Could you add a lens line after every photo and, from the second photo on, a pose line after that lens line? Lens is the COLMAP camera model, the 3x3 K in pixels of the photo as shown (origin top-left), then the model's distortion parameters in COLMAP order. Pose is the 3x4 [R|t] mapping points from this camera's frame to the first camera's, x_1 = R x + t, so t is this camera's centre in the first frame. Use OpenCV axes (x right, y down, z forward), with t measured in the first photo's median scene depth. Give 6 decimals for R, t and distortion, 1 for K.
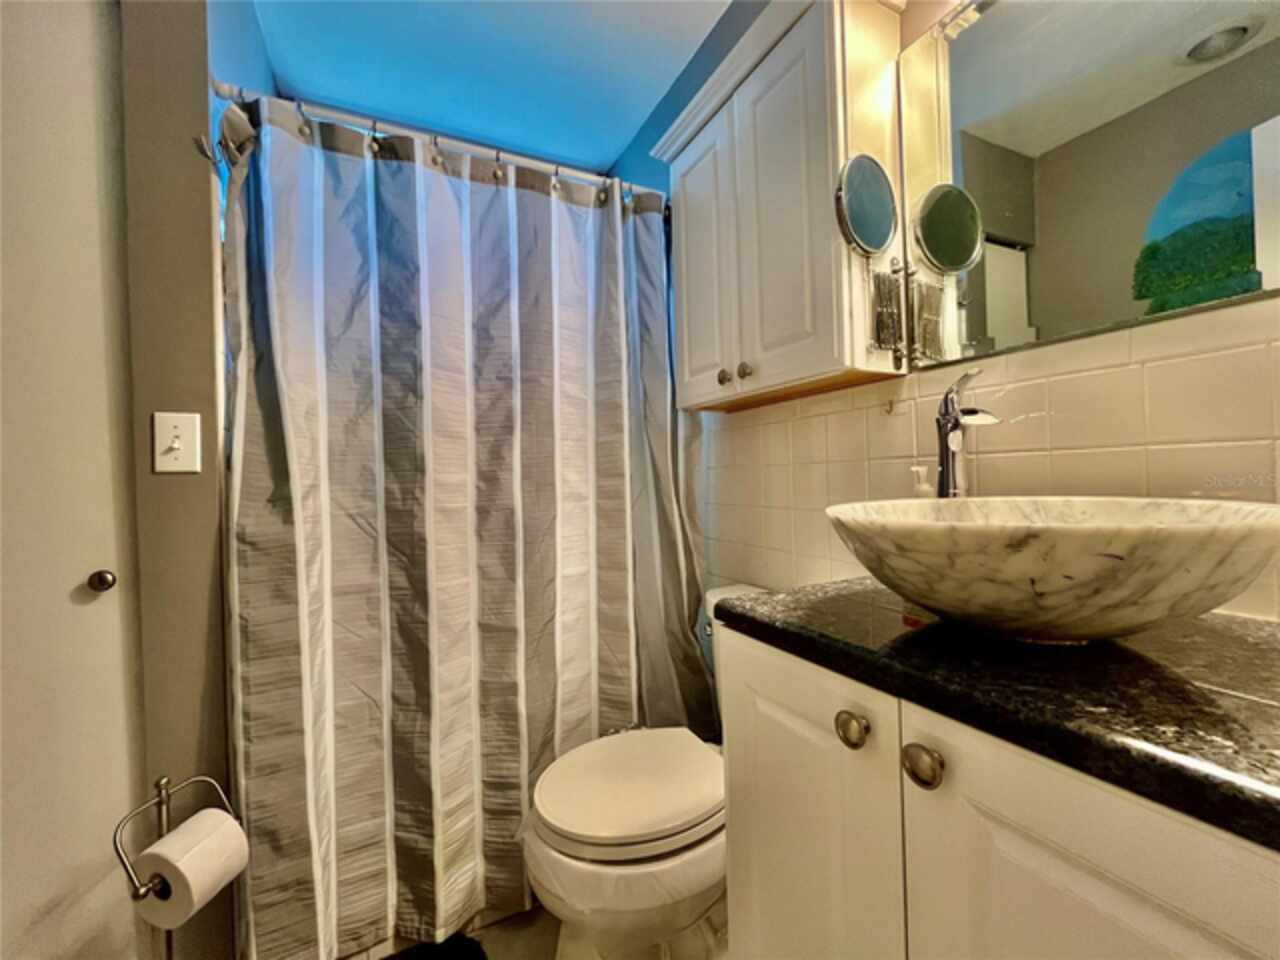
lens RADIAL K [[518.4, 0, 640.0], [0, 518.4, 480.0], [0, 0, 1]] dist [-0.000714, -0.000382]
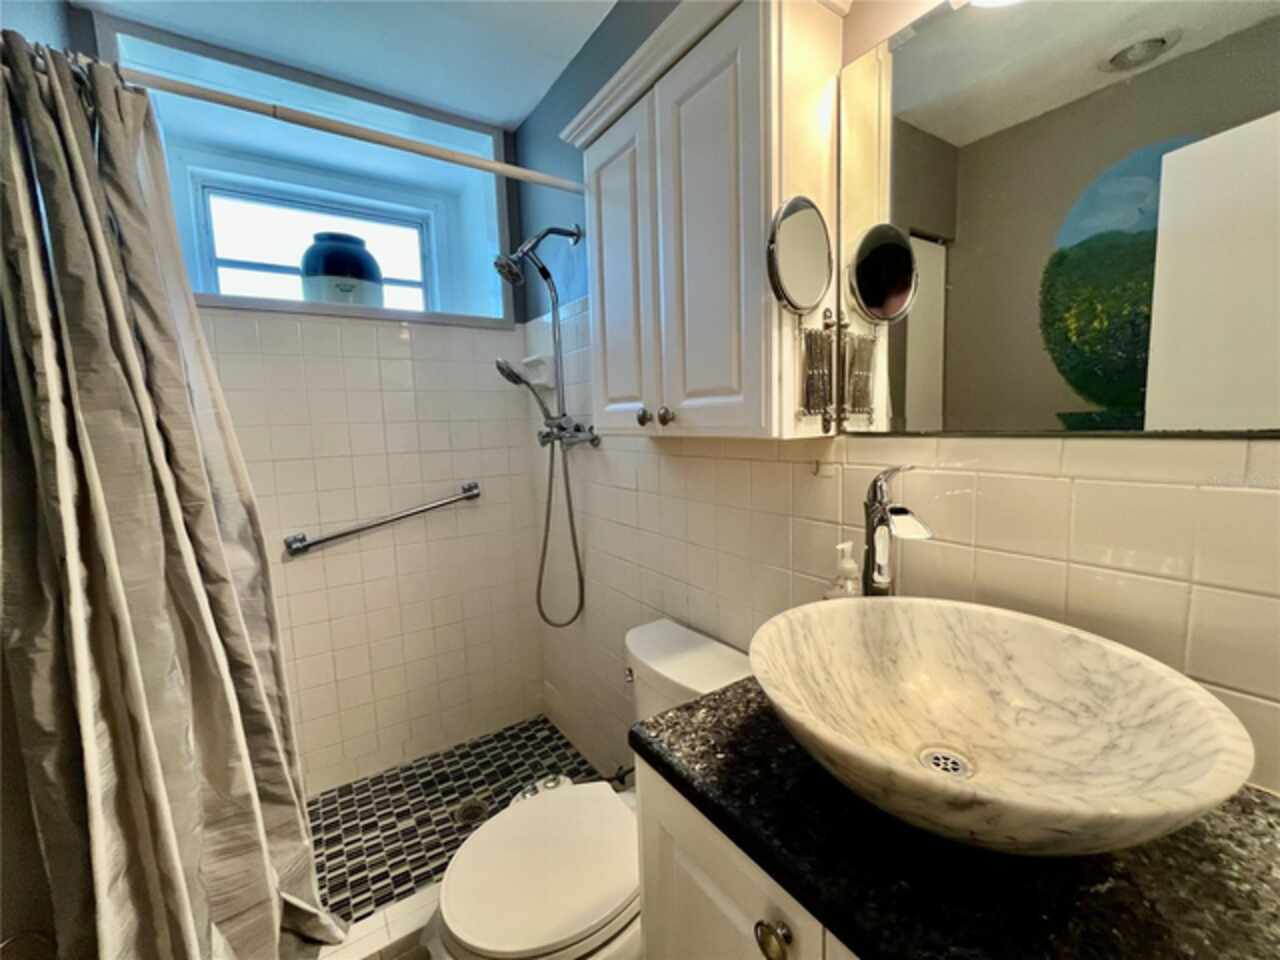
lens RADIAL K [[518.4, 0, 640.0], [0, 518.4, 480.0], [0, 0, 1]] dist [-0.000714, -0.000382]
pose [[0.990521, -0.014823, 0.136561, 0.036317], [0.000911, 0.994848, 0.101377, -0.223018], [-0.137360, -0.100292, 0.985431, 0.117851]]
